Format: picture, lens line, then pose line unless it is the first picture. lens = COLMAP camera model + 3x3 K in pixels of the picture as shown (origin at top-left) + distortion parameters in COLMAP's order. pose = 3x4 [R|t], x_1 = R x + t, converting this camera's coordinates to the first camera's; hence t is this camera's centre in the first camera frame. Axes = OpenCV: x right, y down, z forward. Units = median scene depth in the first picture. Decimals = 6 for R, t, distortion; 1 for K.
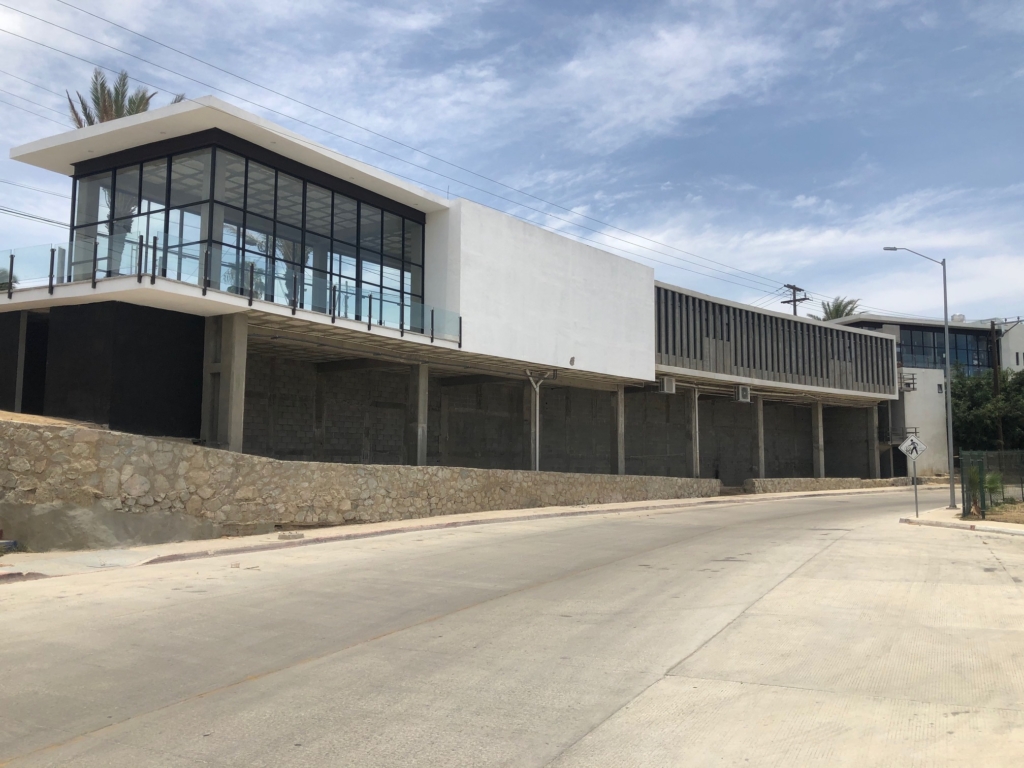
lens RADIAL K [[846.4, 0, 515.4], [0, 846.4, 384.9], [0, 0, 1]] dist [0.000838, 0.001830]
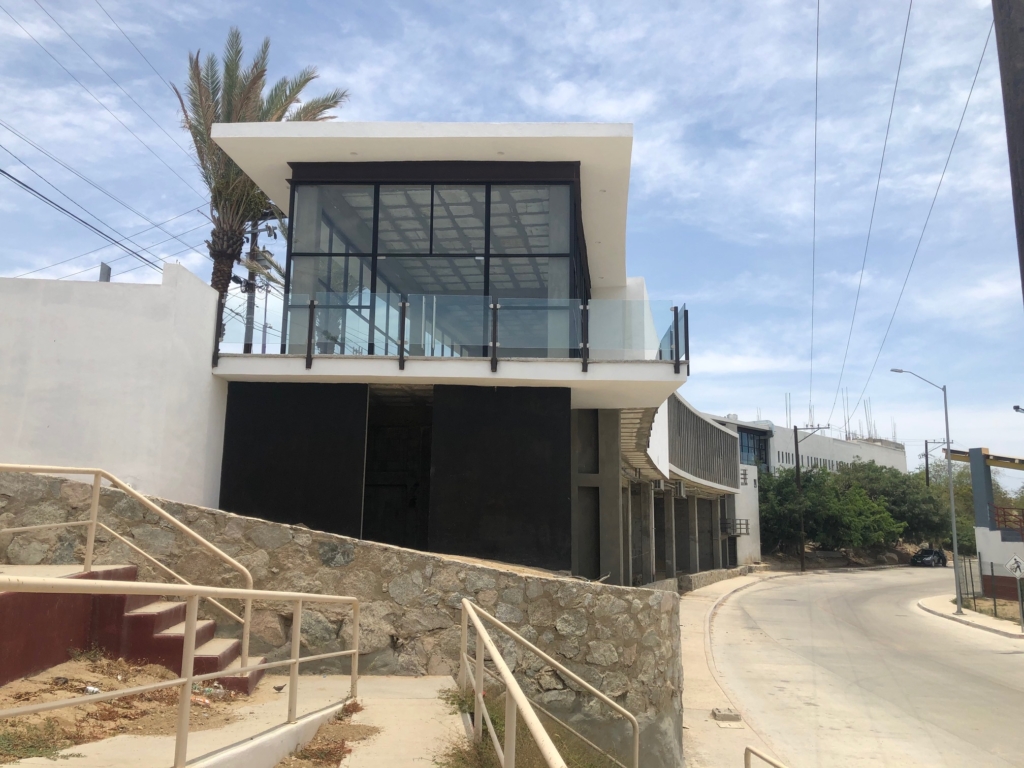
lens RADIAL K [[846.4, 0, 512.3], [0, 846.4, 380.8], [0, 0, 1]] dist [0.000838, 0.001830]
pose [[0.904249, 0.087145, 0.418018, -0.922715], [-0.054853, 0.994549, -0.088679, -0.047349], [-0.423467, 0.057259, 0.904100, 0.450063]]
